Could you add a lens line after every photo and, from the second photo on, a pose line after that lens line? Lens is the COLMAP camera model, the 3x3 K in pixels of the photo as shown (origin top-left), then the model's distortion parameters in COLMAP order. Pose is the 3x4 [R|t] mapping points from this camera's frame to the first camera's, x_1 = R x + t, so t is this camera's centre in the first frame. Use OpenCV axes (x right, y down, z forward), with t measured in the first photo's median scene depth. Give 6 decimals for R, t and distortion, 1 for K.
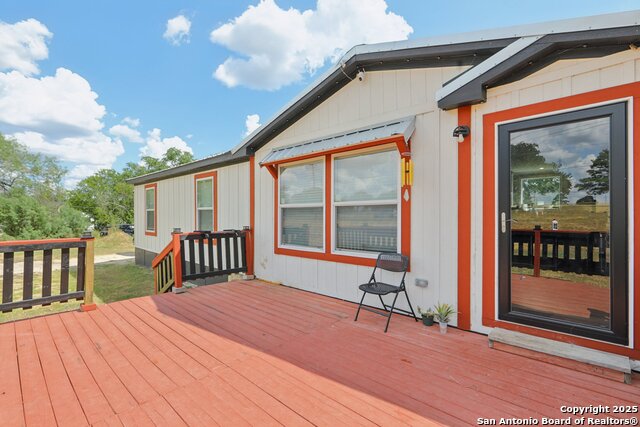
lens RADIAL K [[300.2, 0, 321.2], [0, 300.2, 216.5], [0, 0, 1]] dist [-0.006703, 0.003700]
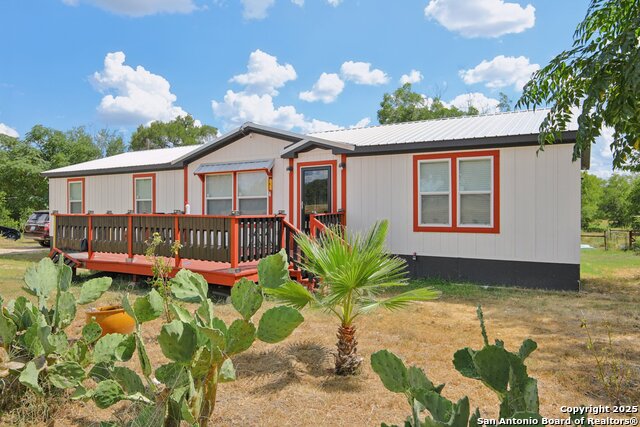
lens RADIAL K [[439.0, 0, 313.8], [0, 439.0, 213.6], [0, 0, 1]] dist [-0.009445, 0.011601]
pose [[0.977592, -0.002158, 0.210496, -0.081869], [0.002598, 0.999995, -0.001815, 0.075872], [-0.210491, 0.002322, 0.977593, -2.029642]]
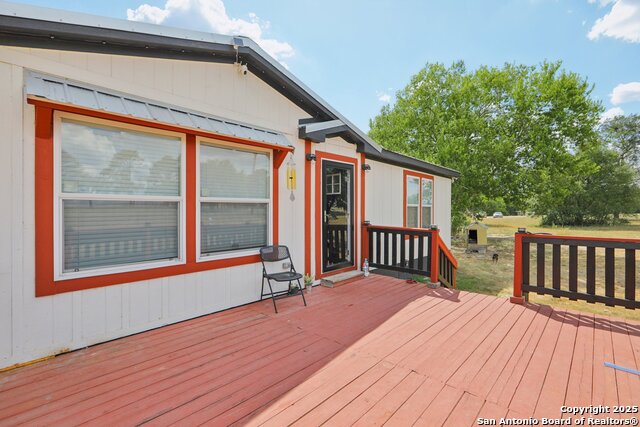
lens RADIAL K [[300.2, 0, 316.1], [0, 300.2, 212.7], [0, 0, 1]] dist [-0.006703, 0.003700]
pose [[0.001505, -0.002132, 0.999997, -0.819516], [0.011201, 0.999935, 0.002115, -0.004243], [-0.999936, 0.011198, 0.001528, 0.749370]]
